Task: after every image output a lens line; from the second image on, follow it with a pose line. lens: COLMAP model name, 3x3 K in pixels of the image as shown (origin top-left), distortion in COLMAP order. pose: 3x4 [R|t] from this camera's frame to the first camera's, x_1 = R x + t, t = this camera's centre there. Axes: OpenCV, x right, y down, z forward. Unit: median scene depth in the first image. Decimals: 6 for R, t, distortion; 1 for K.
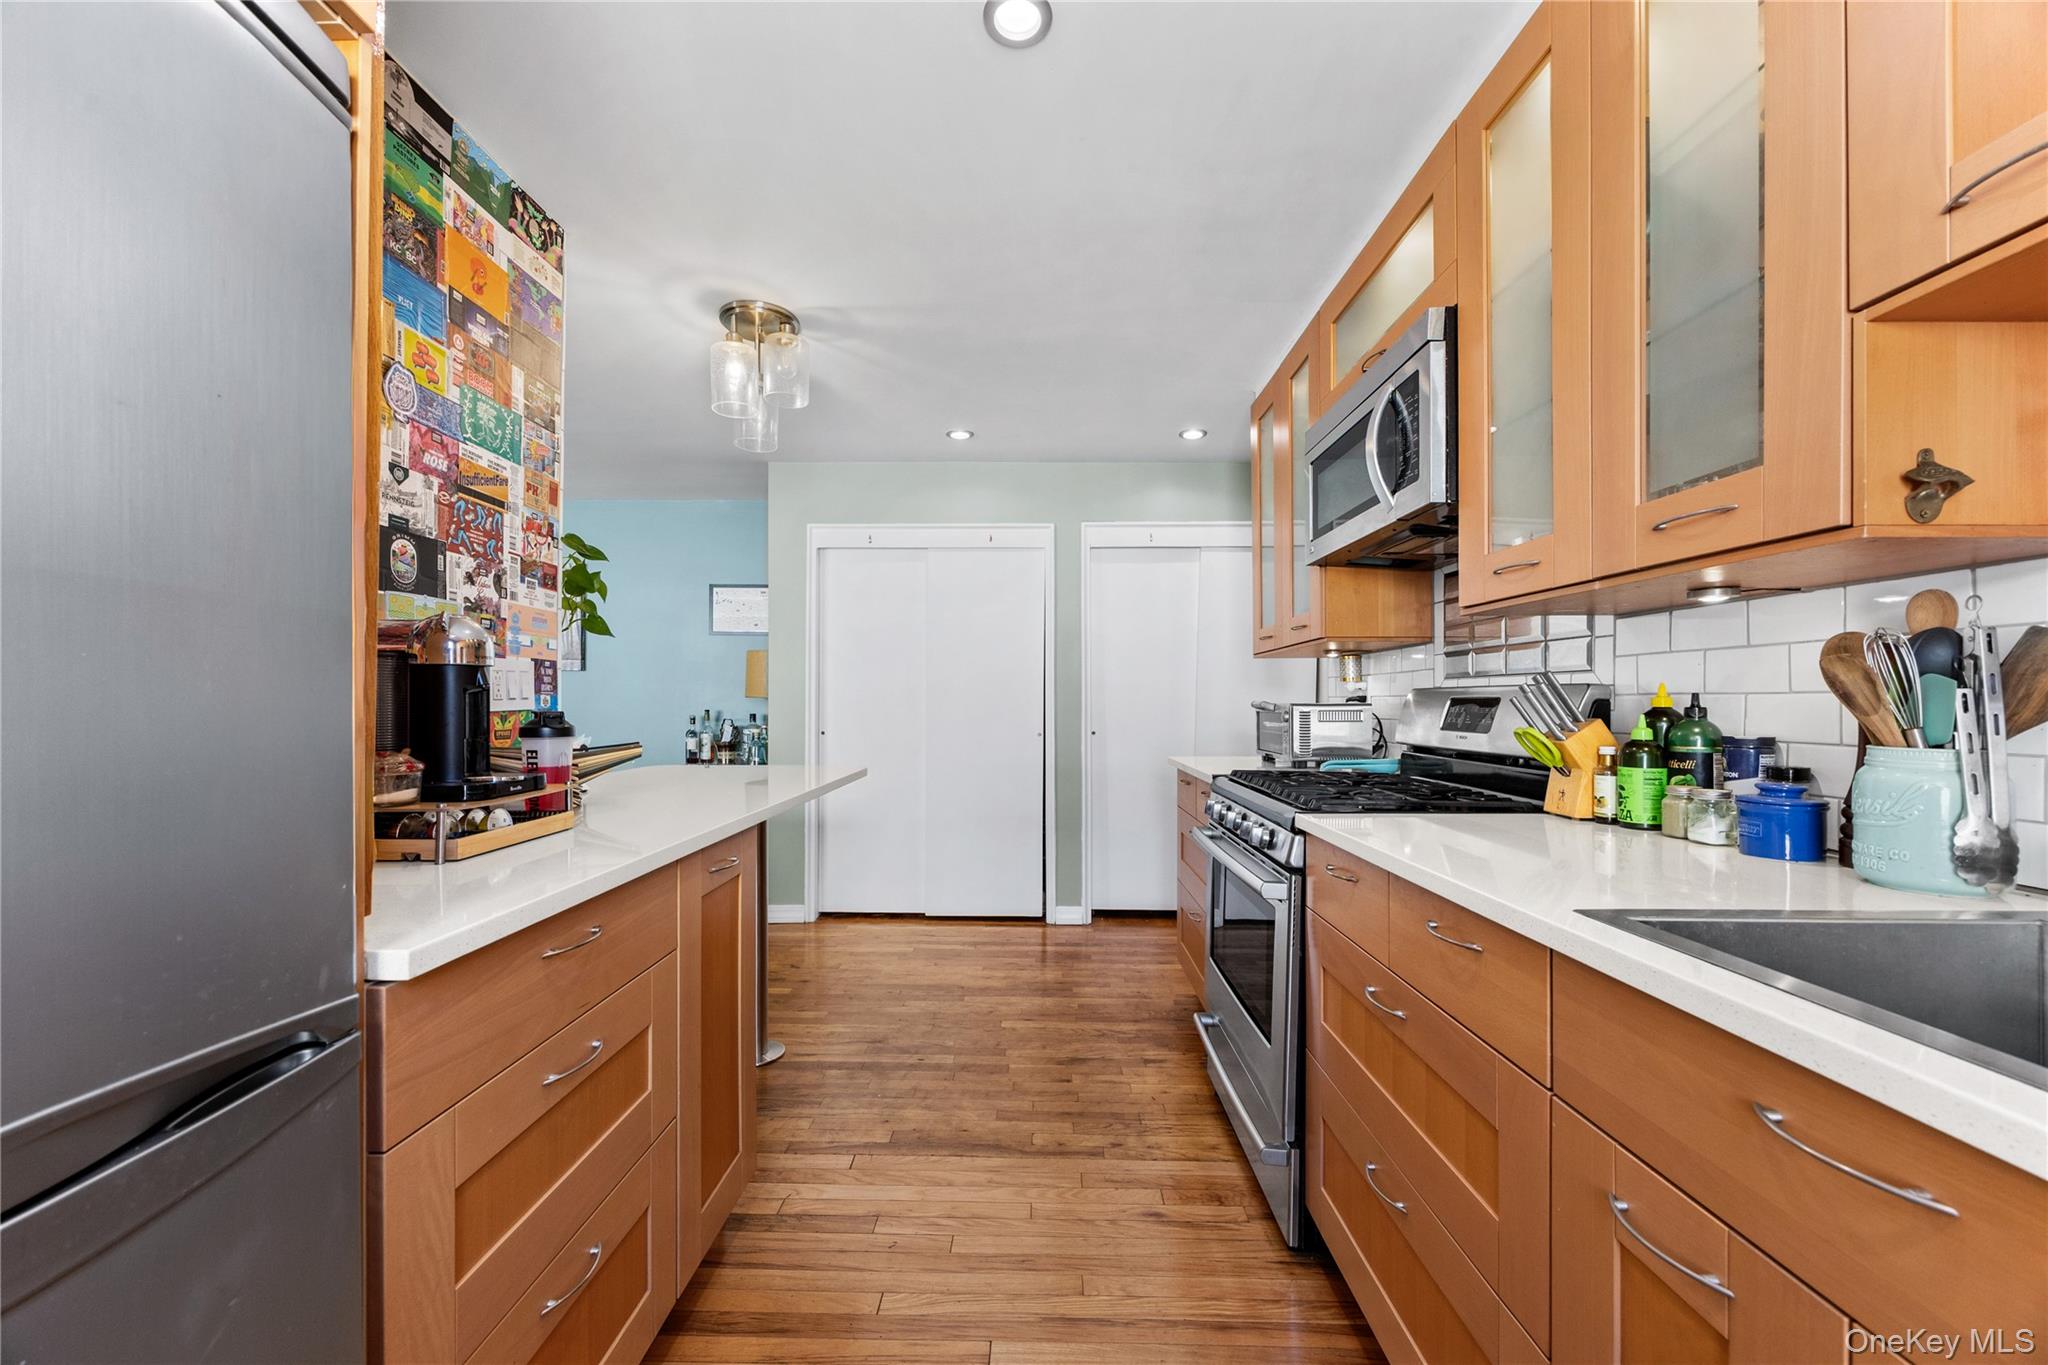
lens RADIAL K [[782.9, 0, 1031.8], [0, 782.9, 698.3], [0, 0, 1]] dist [-0.003496, 0.001156]
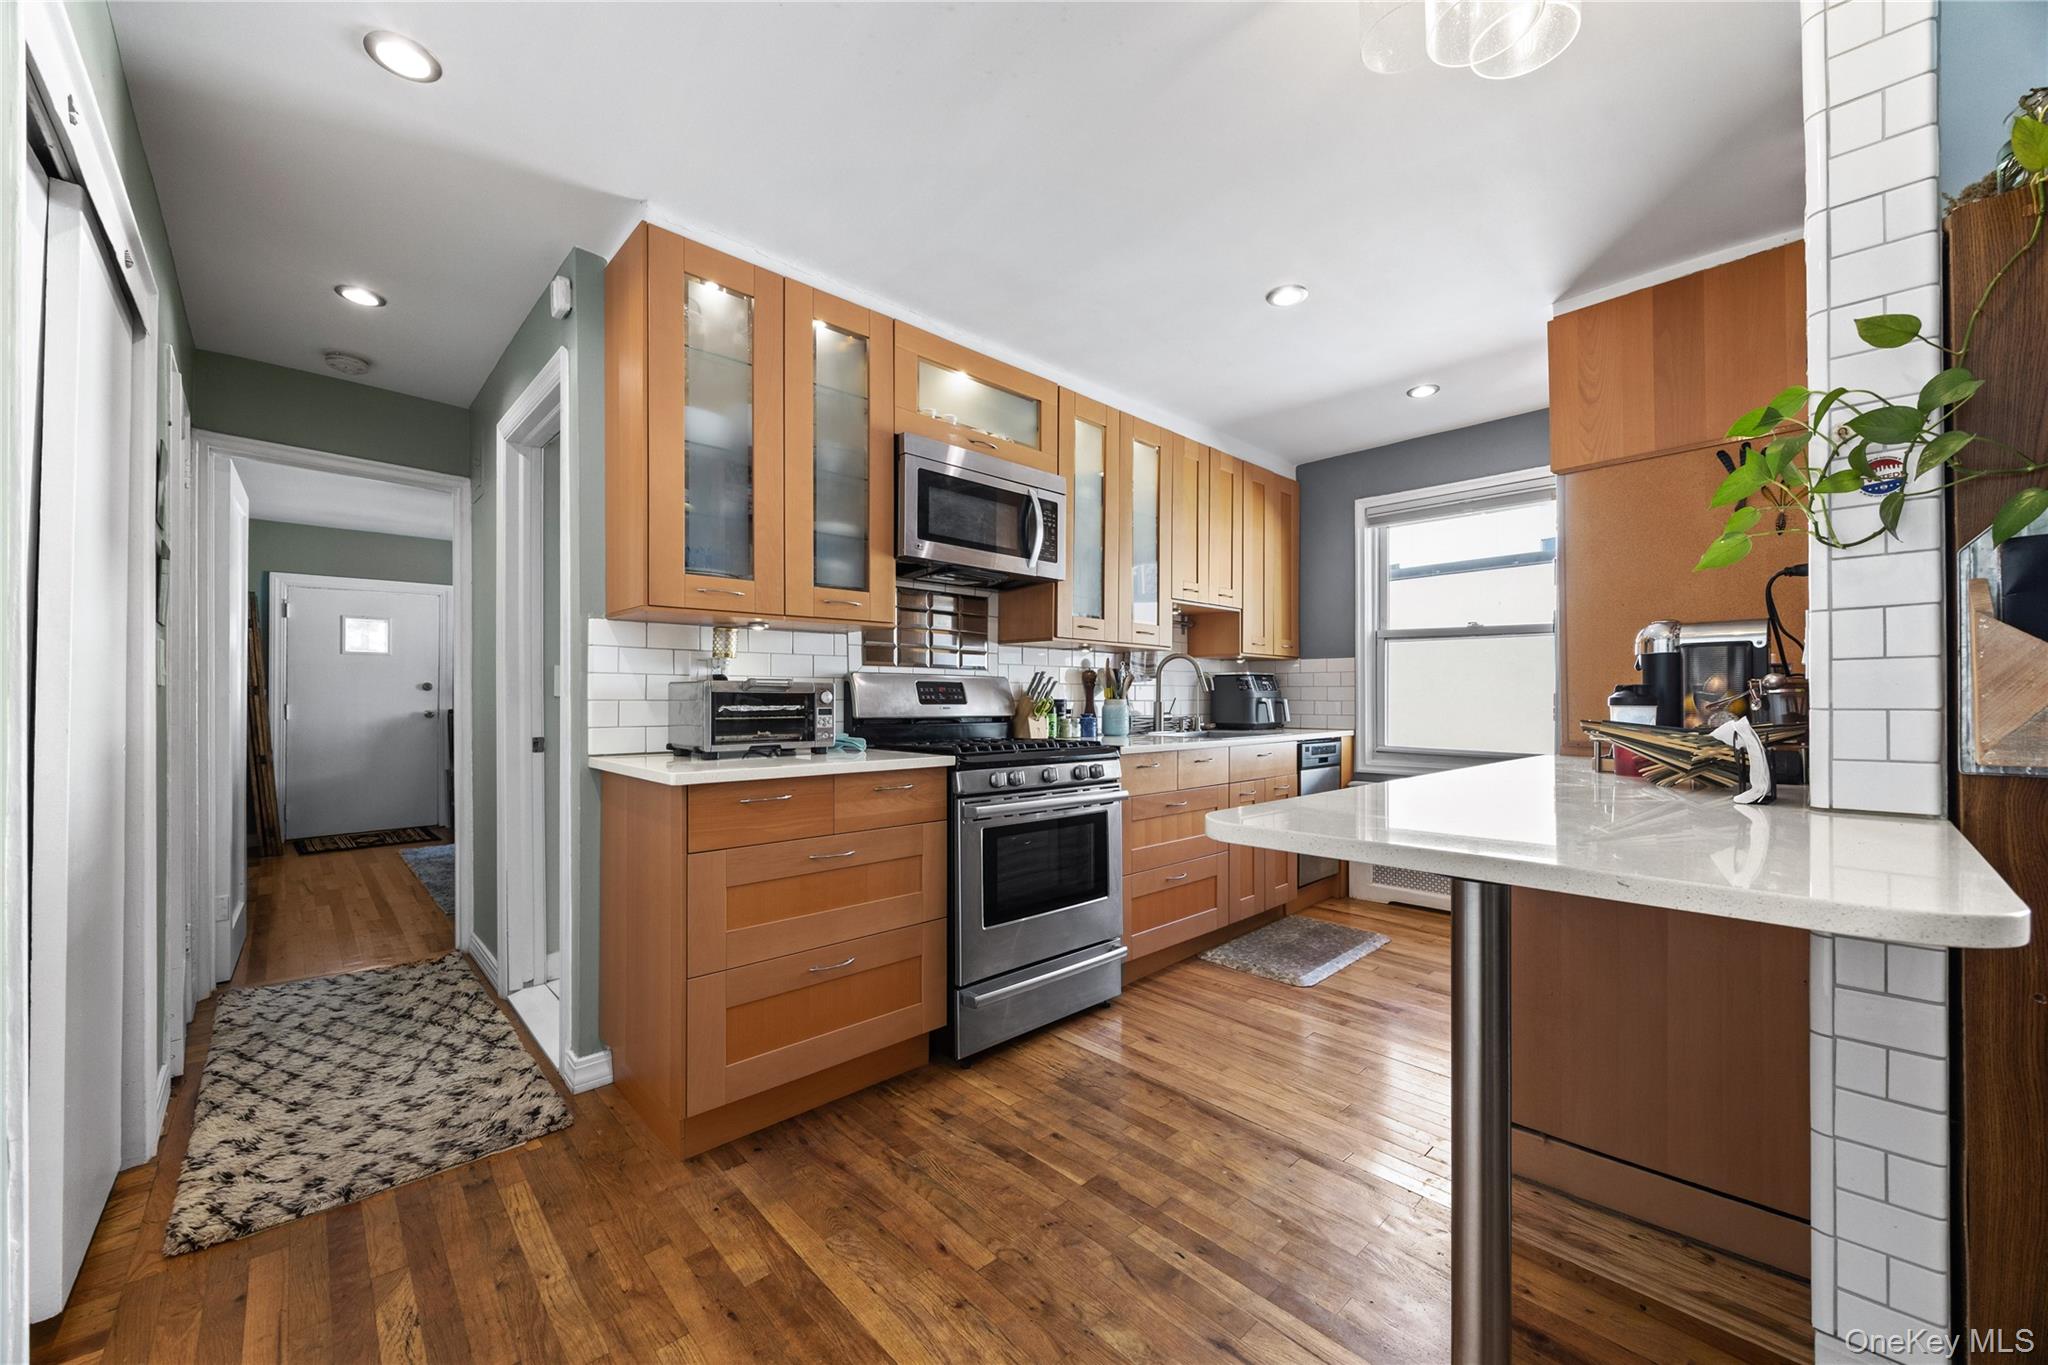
lens RADIAL K [[782.9, 0, 1016.9], [0, 782.9, 692.6], [0, 0, 1]] dist [-0.003496, 0.001156]
pose [[-0.691654, 0.005664, 0.722206, -0.672400], [-0.004235, 0.999920, -0.011898, 0.038885], [-0.722216, -0.011288, -0.691575, 2.049700]]
